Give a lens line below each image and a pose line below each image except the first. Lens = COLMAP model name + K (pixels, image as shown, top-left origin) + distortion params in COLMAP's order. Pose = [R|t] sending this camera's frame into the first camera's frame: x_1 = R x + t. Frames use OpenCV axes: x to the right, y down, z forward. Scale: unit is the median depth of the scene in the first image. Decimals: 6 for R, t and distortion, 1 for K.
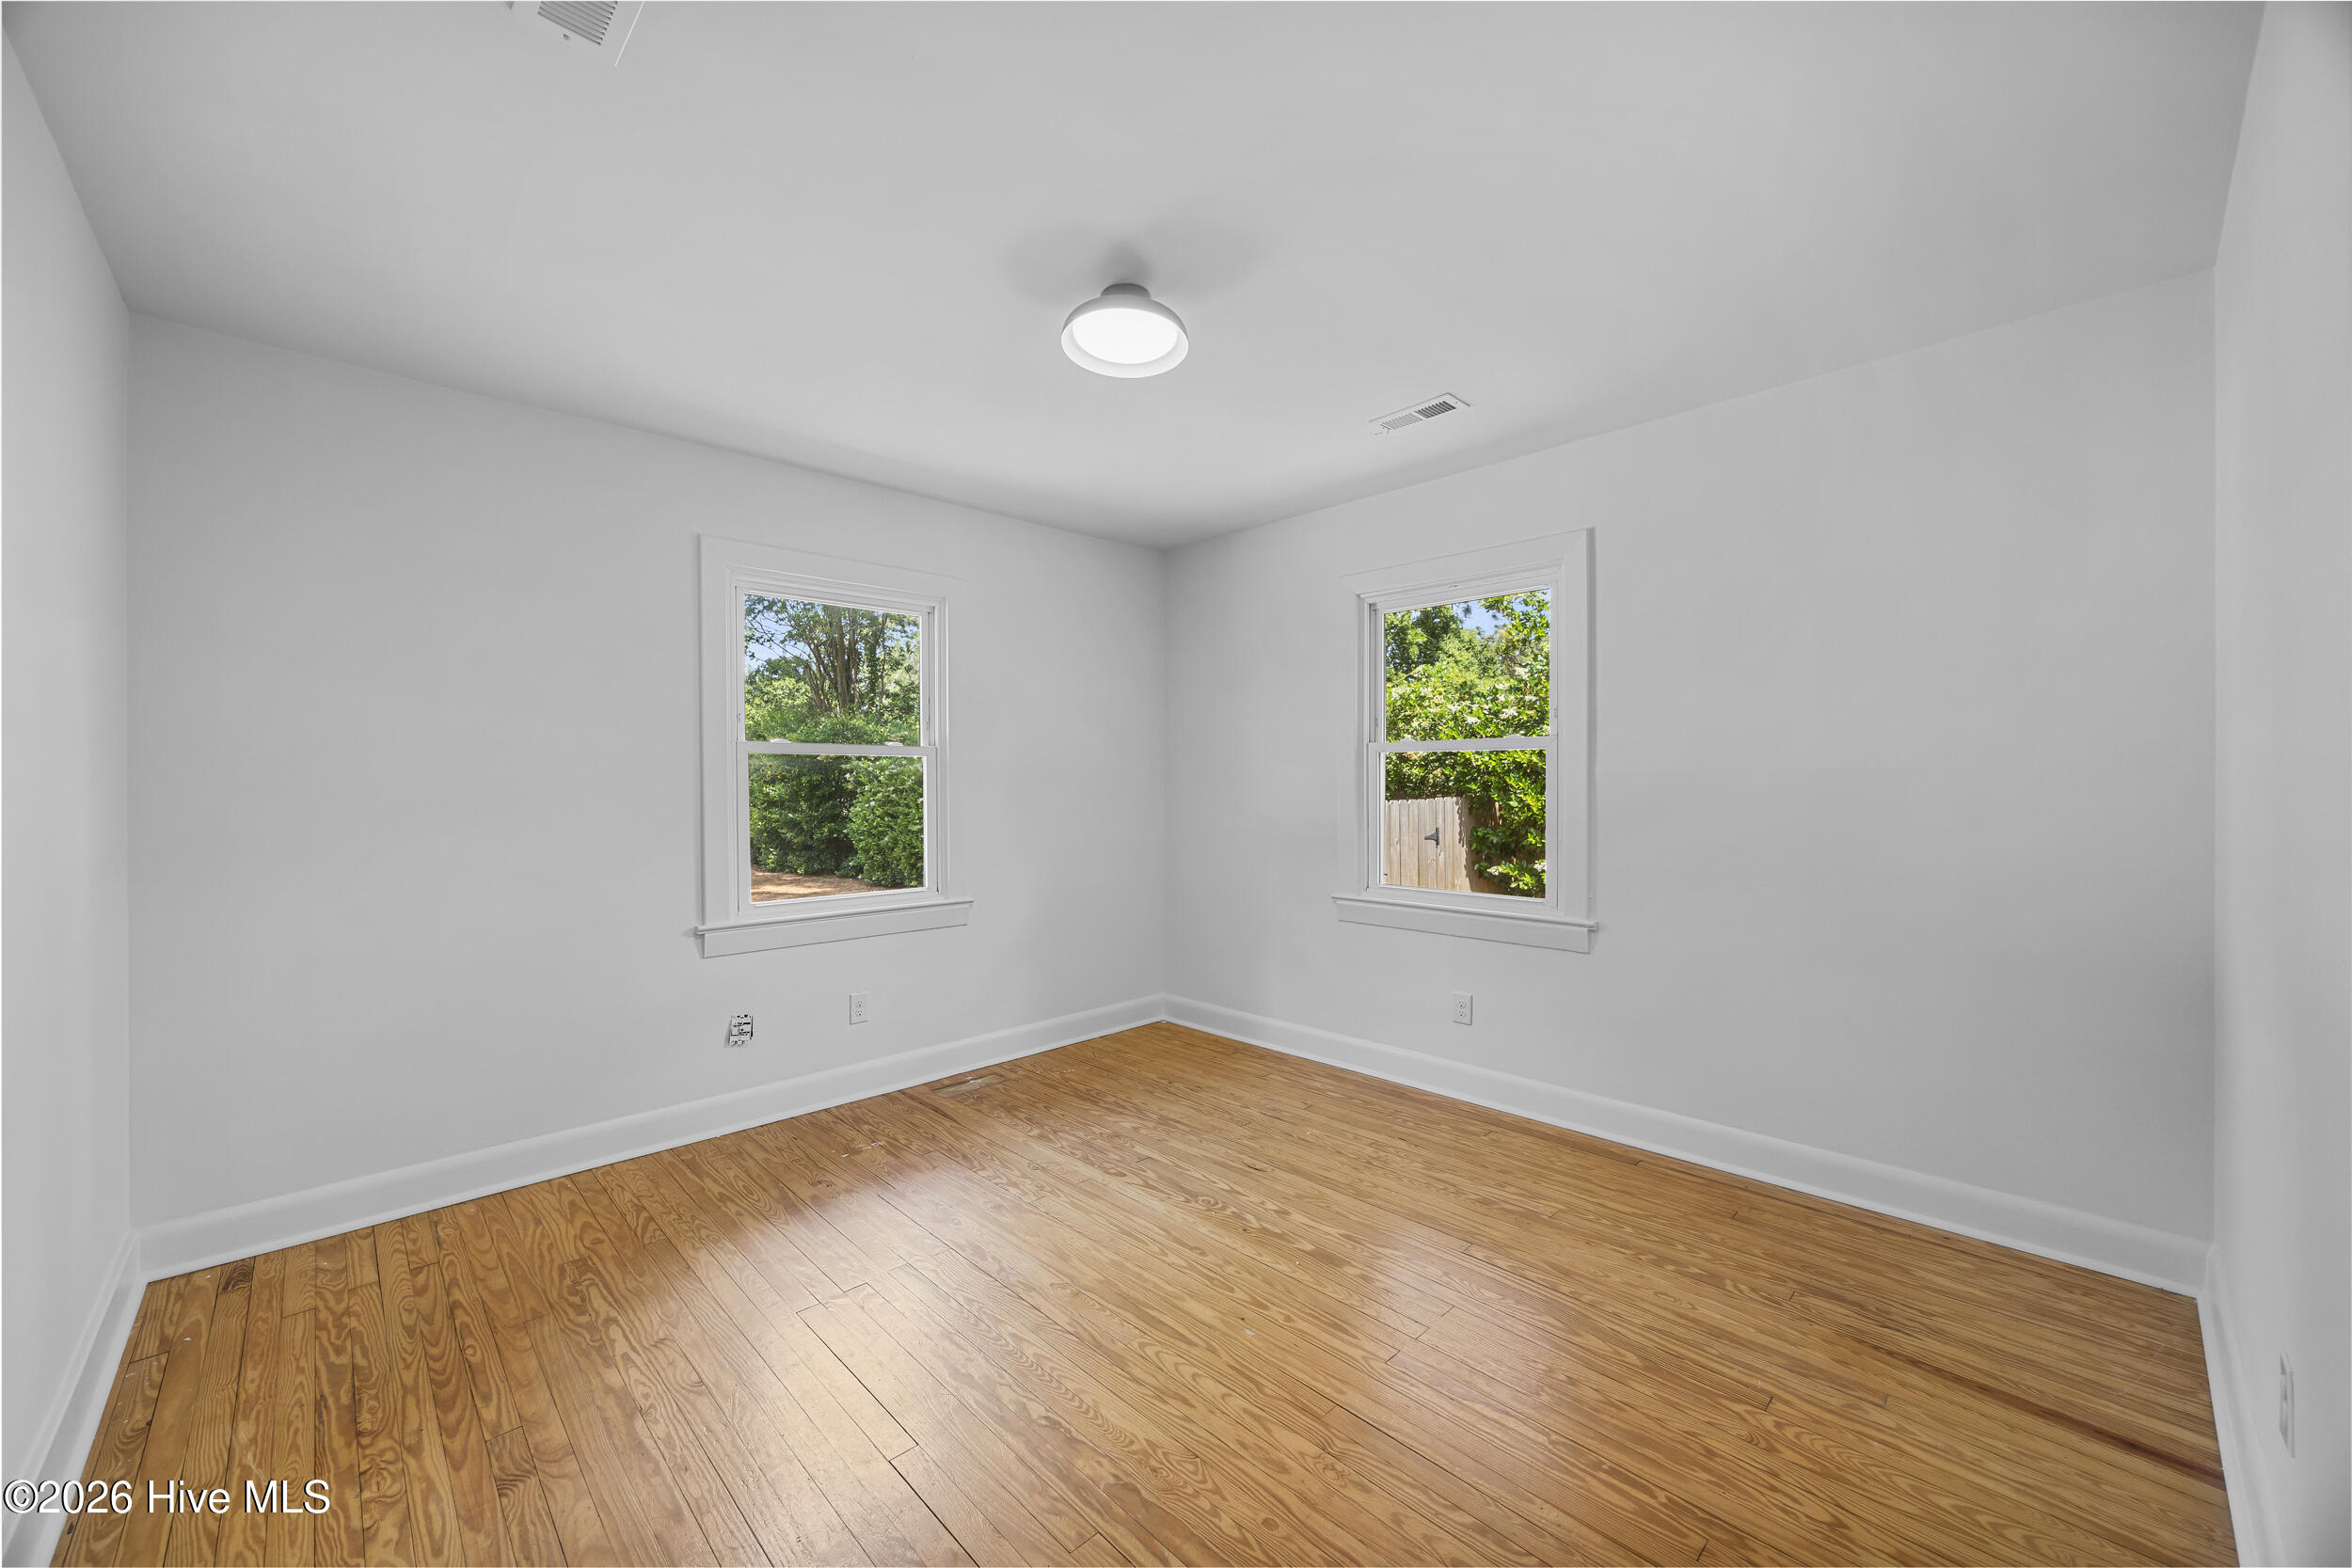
lens RADIAL K [[894.8, 0, 1179.4], [0, 894.8, 781.7], [0, 0, 1]] dist [-0.001153, 0.000650]
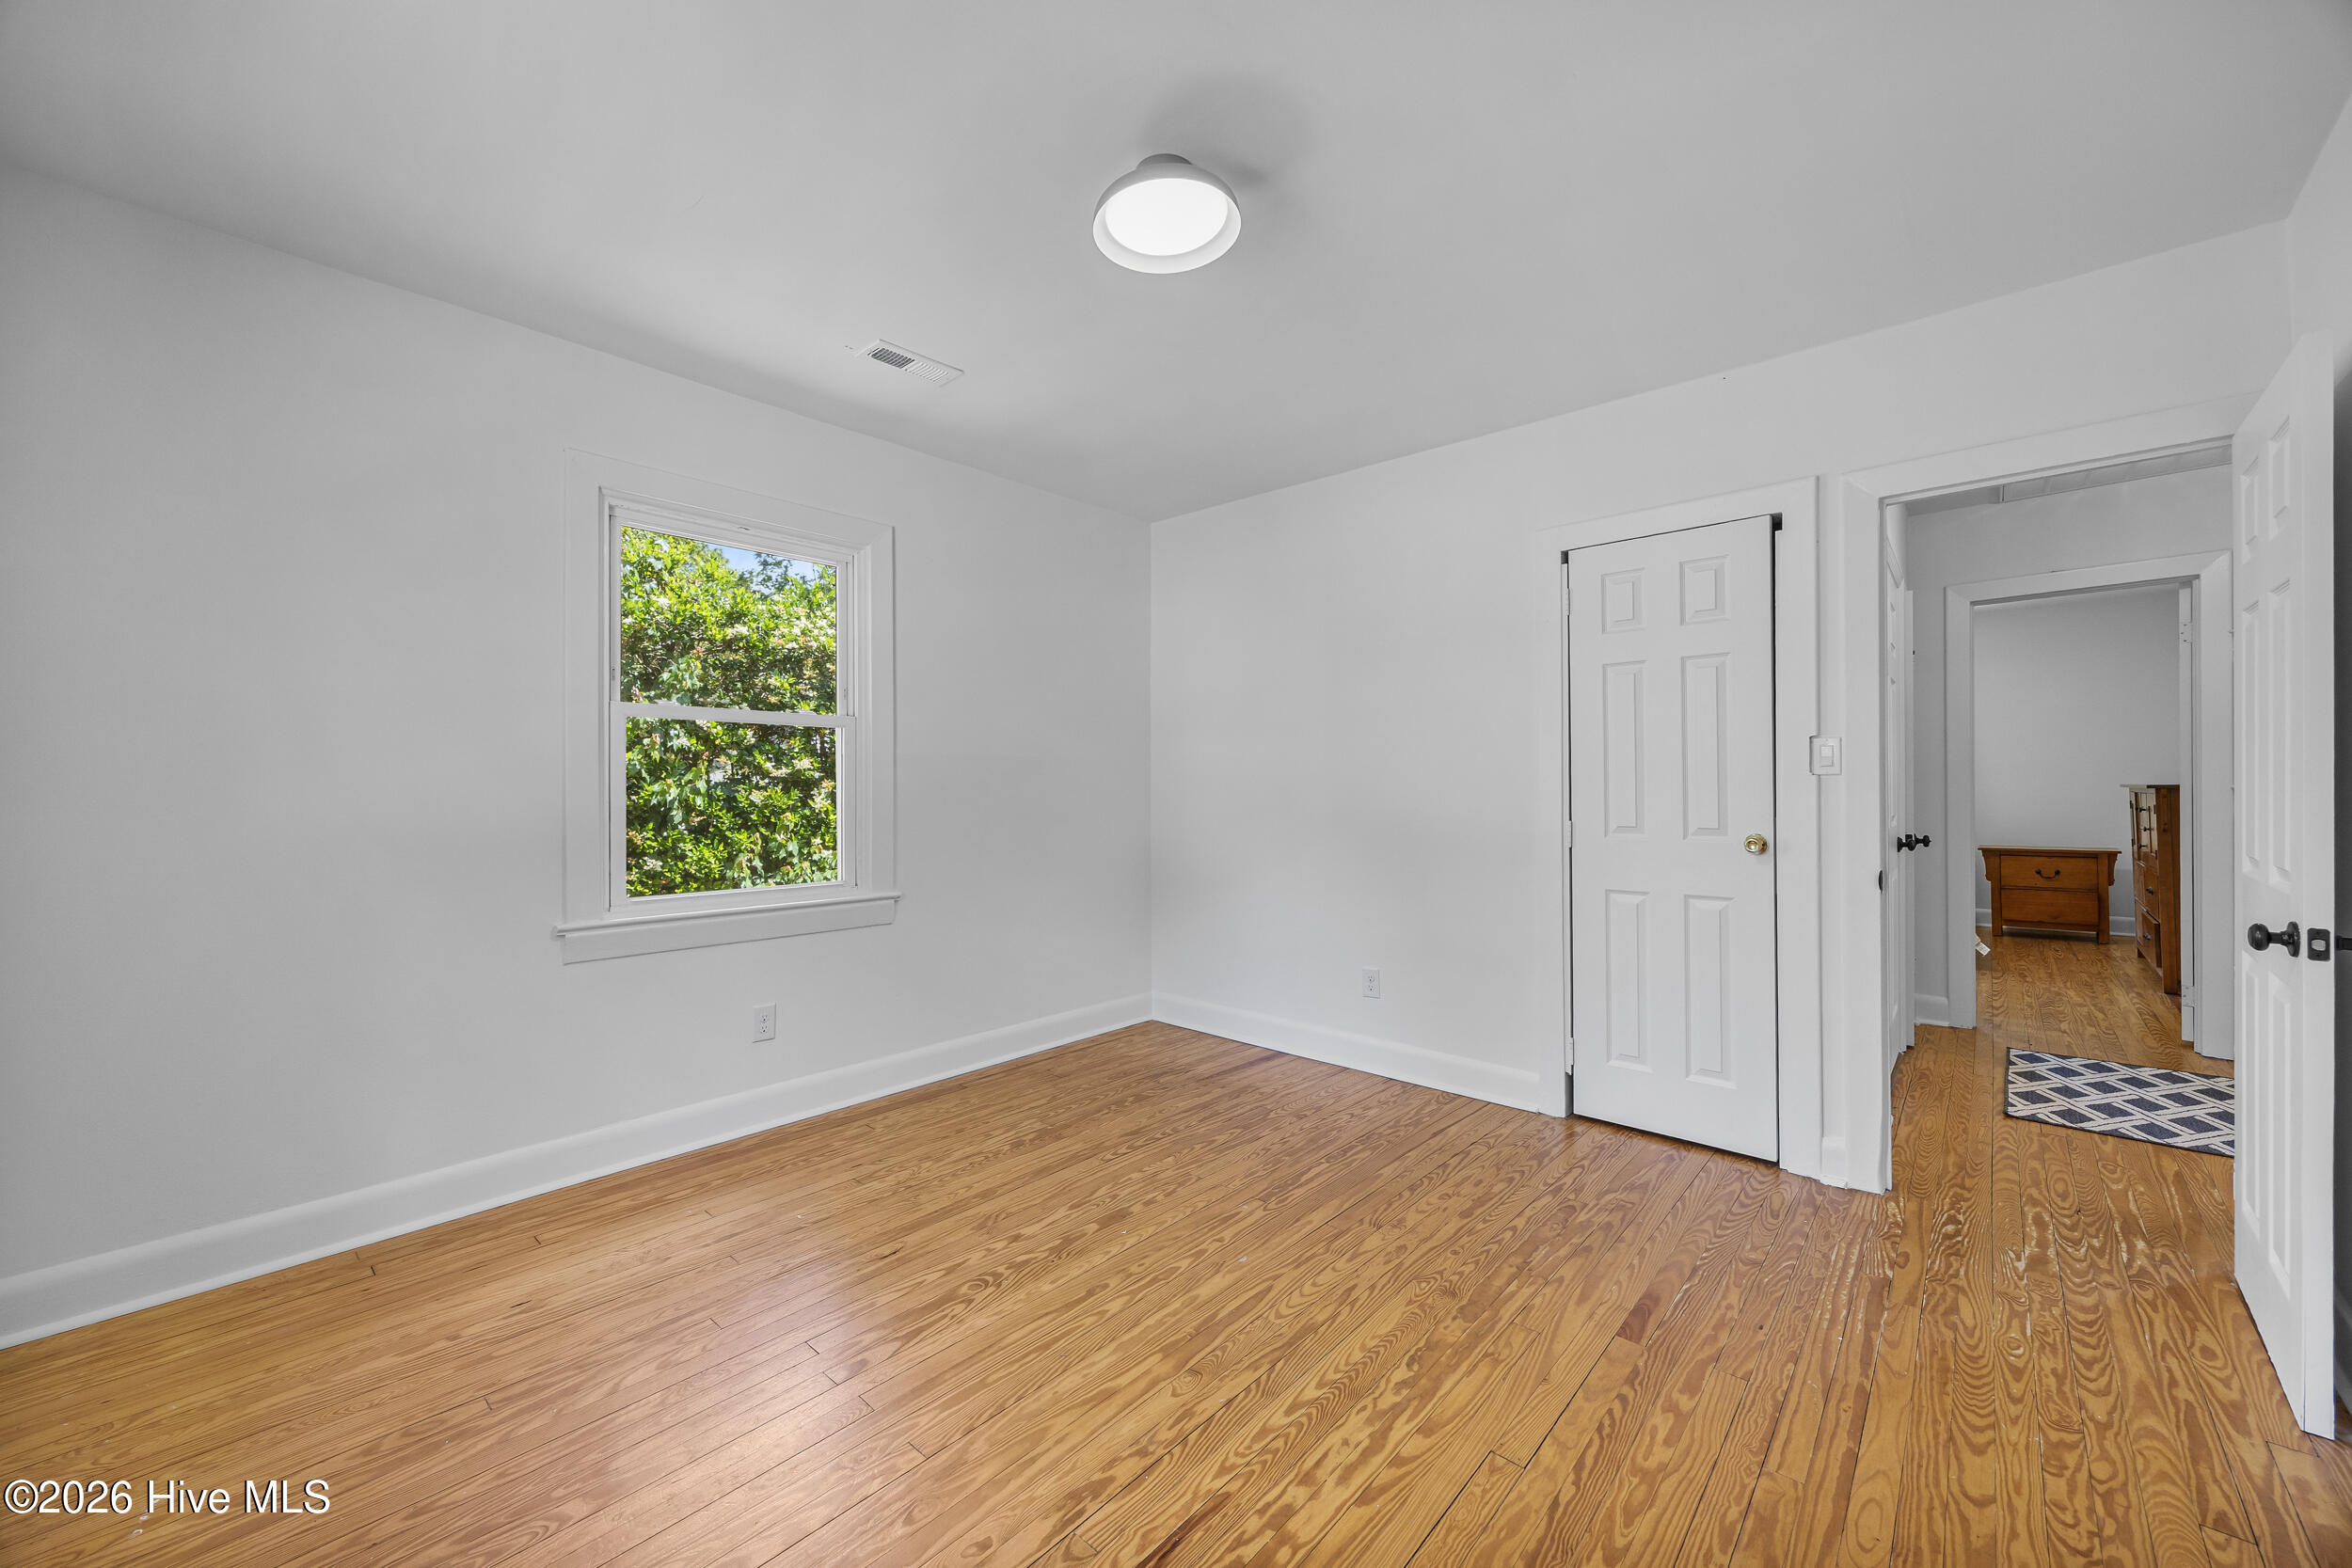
lens RADIAL K [[894.8, 0, 1171.9], [0, 894.8, 788.0], [0, 0, 1]] dist [-0.001153, 0.000650]
pose [[-0.061906, 0.003632, 0.998075, -0.852419], [0.002270, 0.999991, -0.003498, 0.045925], [-0.998079, 0.002049, -0.061914, 0.990620]]
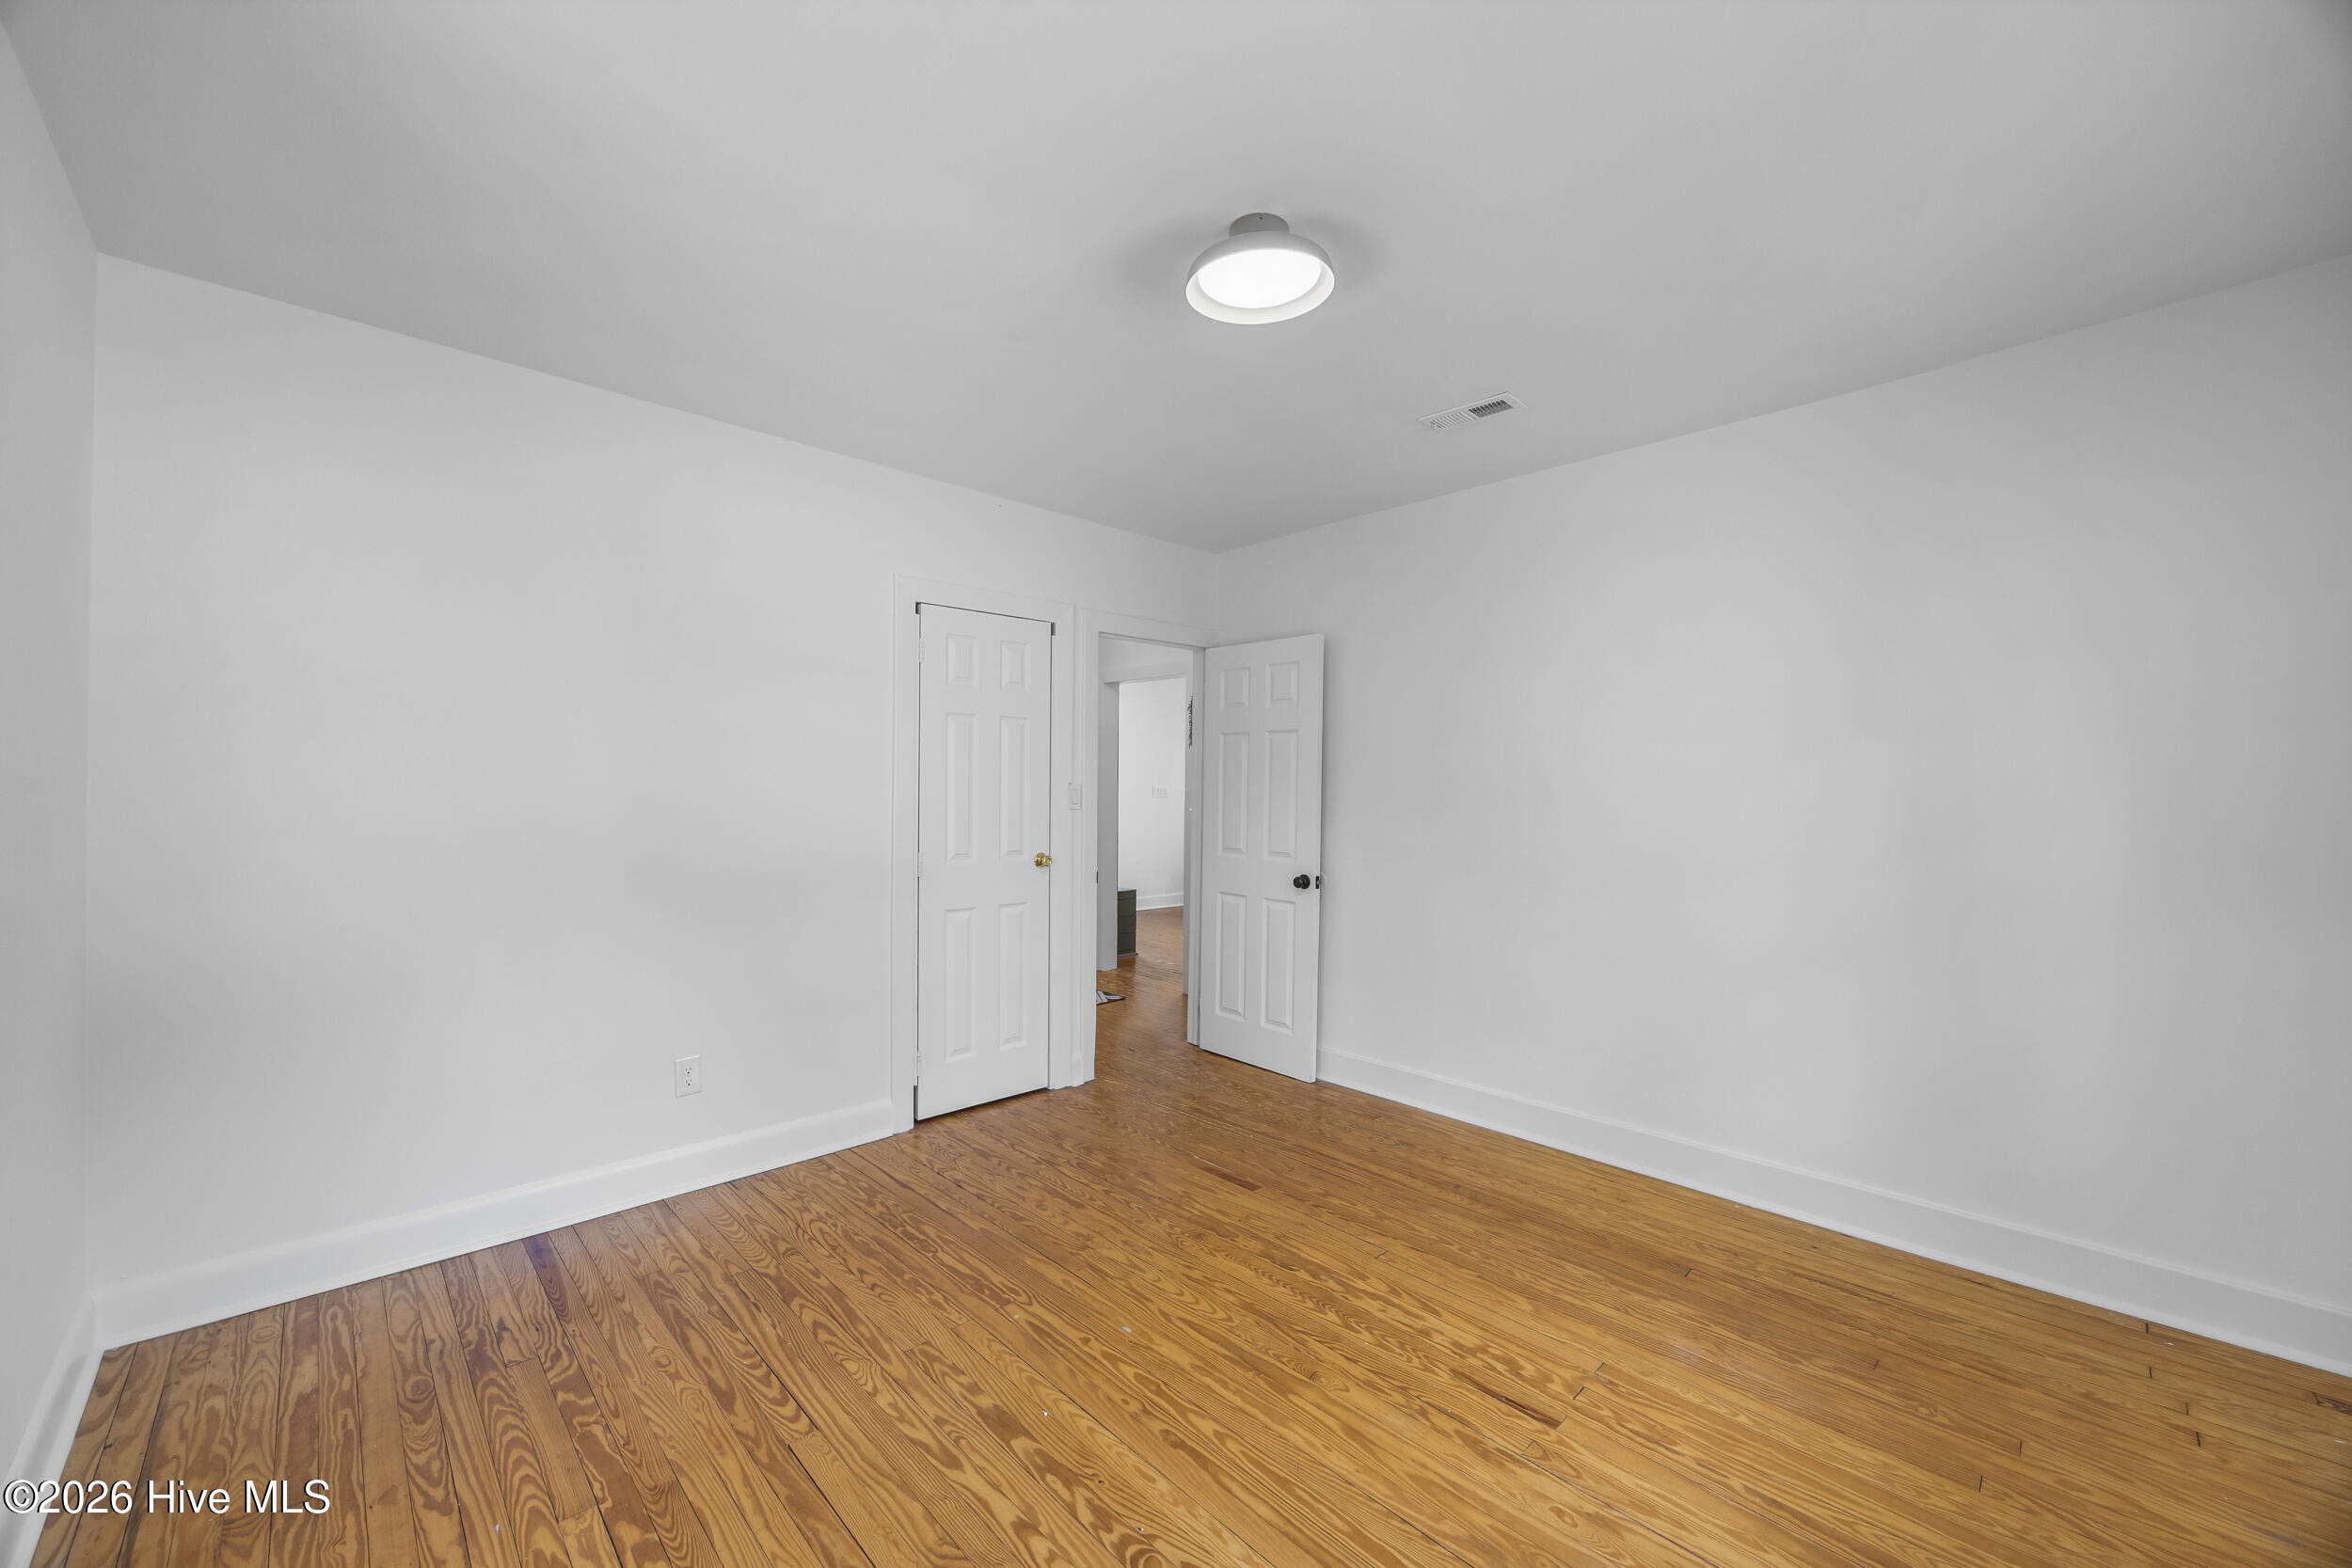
lens RADIAL K [[894.8, 0, 1162.8], [0, 894.8, 787.4], [0, 0, 1]] dist [-0.001153, 0.000650]
pose [[-0.999825, -0.000018, 0.018683, 0.015769], [-0.000110, 0.999988, -0.004950, -0.004527], [-0.018682, -0.004952, -0.999813, 1.751329]]
